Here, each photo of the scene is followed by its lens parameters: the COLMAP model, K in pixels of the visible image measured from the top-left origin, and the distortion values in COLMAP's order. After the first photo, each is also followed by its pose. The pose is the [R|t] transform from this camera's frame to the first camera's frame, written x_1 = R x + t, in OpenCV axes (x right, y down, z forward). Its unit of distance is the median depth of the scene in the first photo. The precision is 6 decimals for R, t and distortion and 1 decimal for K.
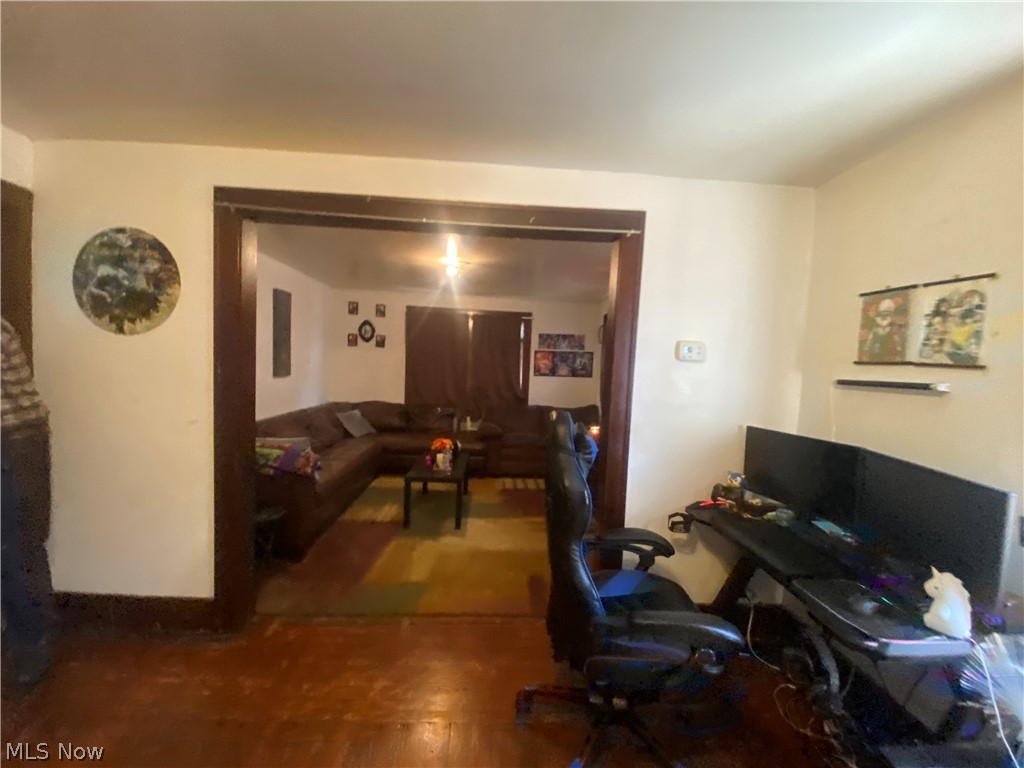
lens RADIAL K [[411.5, 0, 518.7], [0, 411.5, 389.3], [0, 0, 1]] dist [-0.005184, -0.010787]
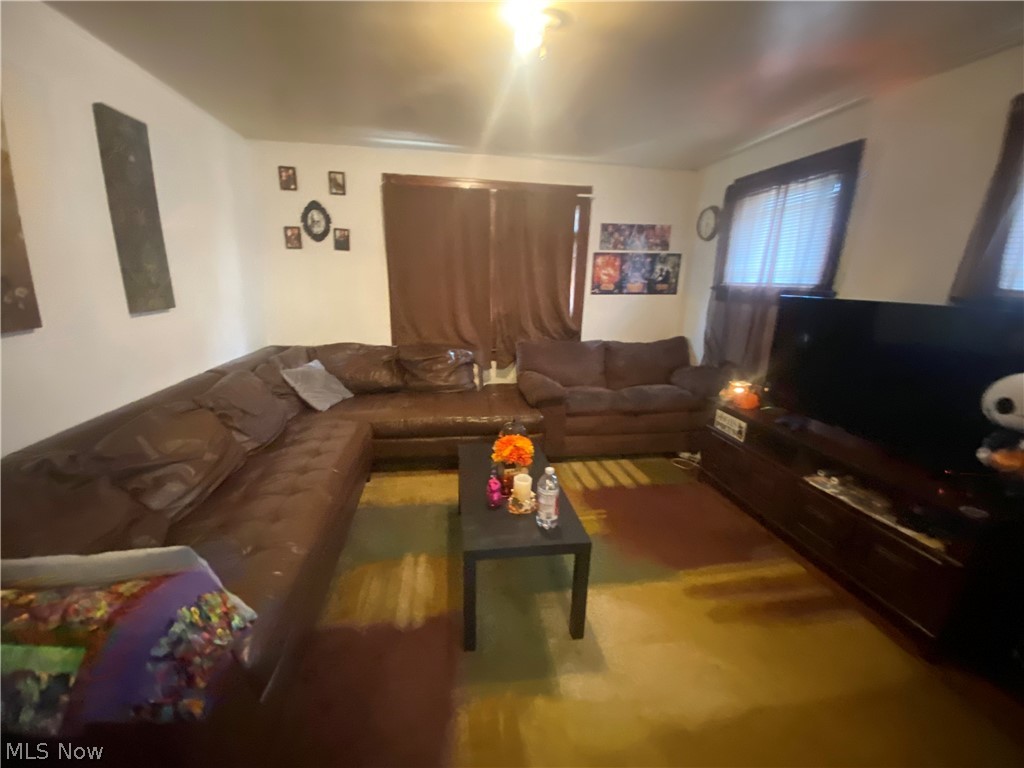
lens RADIAL K [[411.5, 0, 503.3], [0, 411.5, 393.8], [0, 0, 1]] dist [-0.005184, -0.010787]
pose [[0.997175, -0.037684, 0.064976, -0.162312], [0.022985, 0.976635, 0.213672, -0.023079], [-0.071510, -0.211575, 0.974742, 0.387373]]
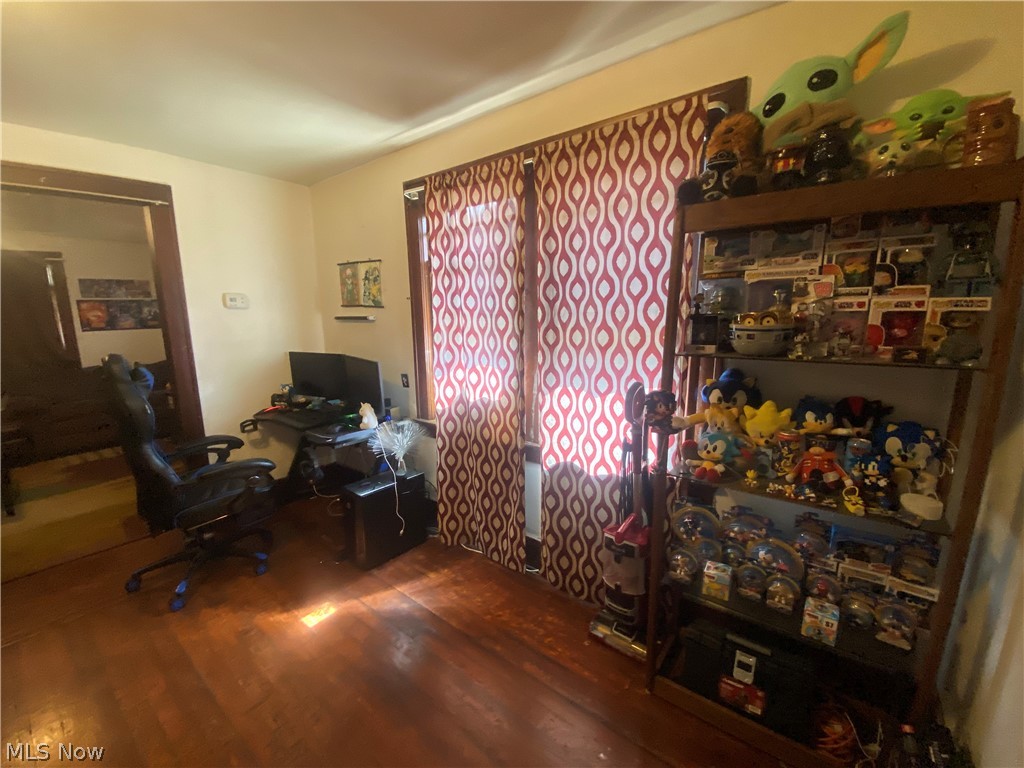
lens RADIAL K [[411.5, 0, 516.8], [0, 411.5, 395.5], [0, 0, 1]] dist [-0.005184, -0.010787]
pose [[0.658122, -0.187121, 0.729288, -0.002948], [0.076113, 0.980197, 0.182813, 0.013525], [-0.749055, -0.064805, 0.659331, -0.216940]]
